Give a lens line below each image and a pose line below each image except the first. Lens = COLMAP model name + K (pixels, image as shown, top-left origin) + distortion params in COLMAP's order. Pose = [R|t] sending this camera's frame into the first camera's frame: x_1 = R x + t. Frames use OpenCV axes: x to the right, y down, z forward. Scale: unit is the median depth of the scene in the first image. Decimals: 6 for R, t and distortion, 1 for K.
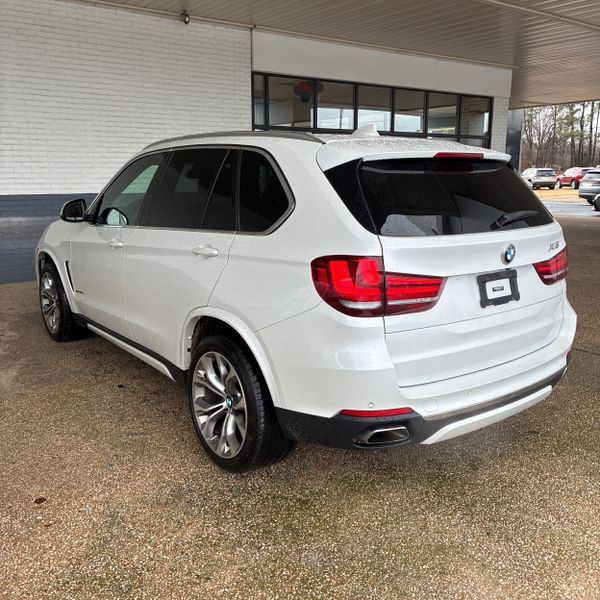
lens RADIAL K [[604.6, 0, 300.3], [0, 604.6, 301.6], [0, 0, 1]] dist [0.027743, 0.000000]
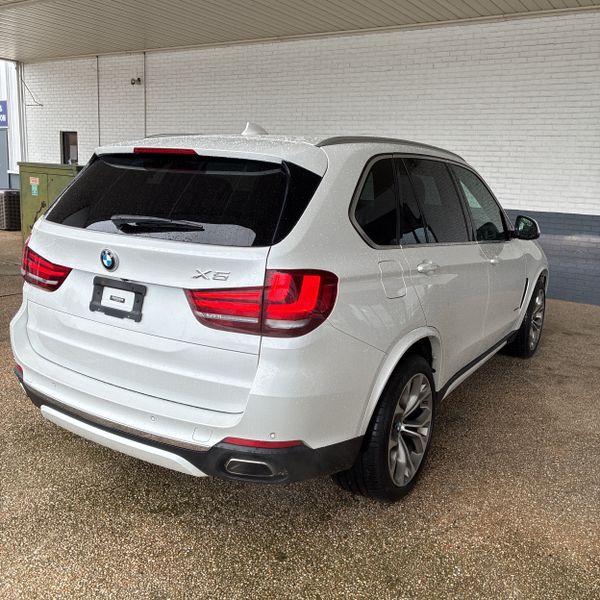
lens RADIAL K [[604.6, 0, 303.2], [0, 604.6, 301.5], [0, 0, 1]] dist [0.027743, 0.000000]
pose [[0.346493, 0.208588, -0.914567, 0.448101], [-0.247924, 0.960659, 0.125172, -0.071346], [0.904697, 0.183372, 0.384575, 0.329657]]
